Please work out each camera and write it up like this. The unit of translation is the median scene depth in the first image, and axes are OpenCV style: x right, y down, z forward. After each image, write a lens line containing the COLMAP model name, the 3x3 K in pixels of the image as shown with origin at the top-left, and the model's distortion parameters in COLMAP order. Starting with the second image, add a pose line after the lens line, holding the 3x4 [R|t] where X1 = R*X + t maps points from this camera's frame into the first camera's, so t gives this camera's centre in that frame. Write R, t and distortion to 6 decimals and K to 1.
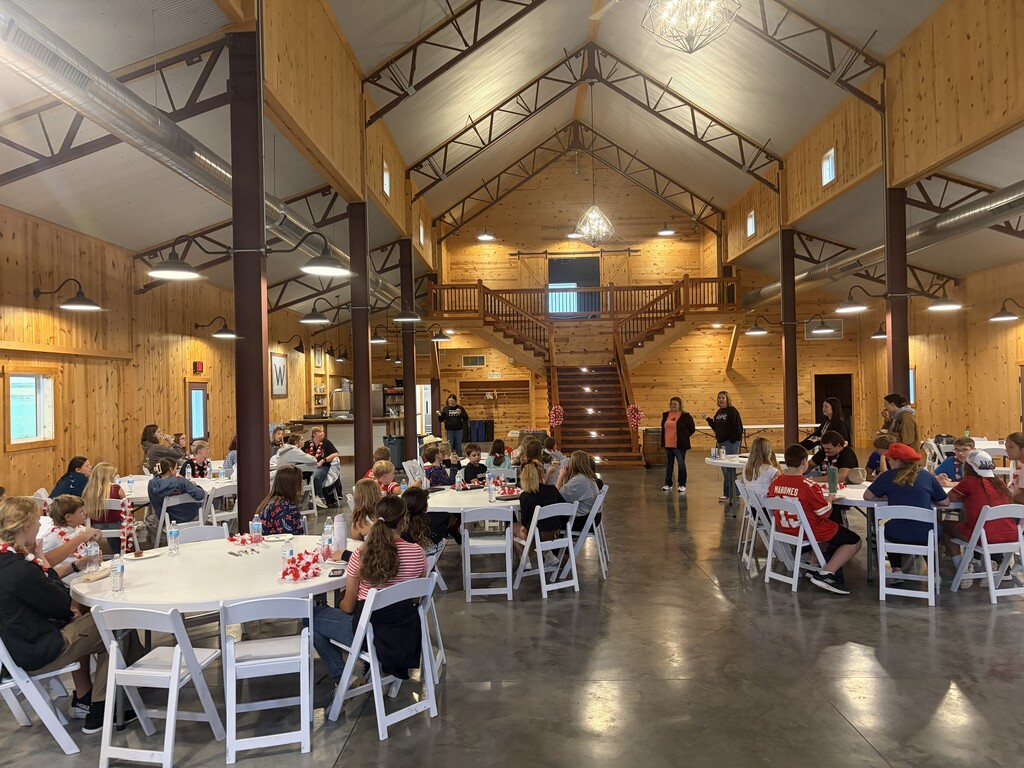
lens RADIAL K [[767.1, 0, 493.7], [0, 767.1, 386.9], [0, 0, 1]] dist [0.060990, -0.047677]
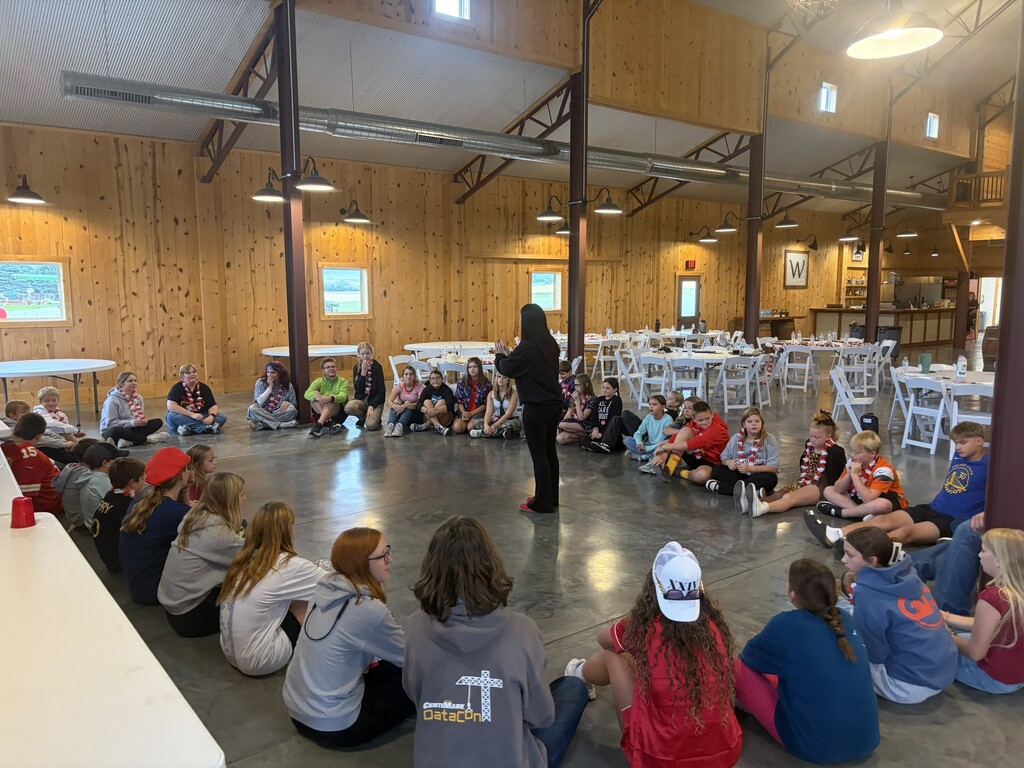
lens RADIAL K [[763.7, 0, 511.6], [0, 763.7, 419.8], [0, 0, 1]] dist [0.004797, 0.001111]
pose [[0.634210, 0.149849, -0.758500, 0.496163], [-0.006325, 0.982011, 0.188717, -0.008823], [0.773135, -0.114889, 0.623749, -0.131672]]
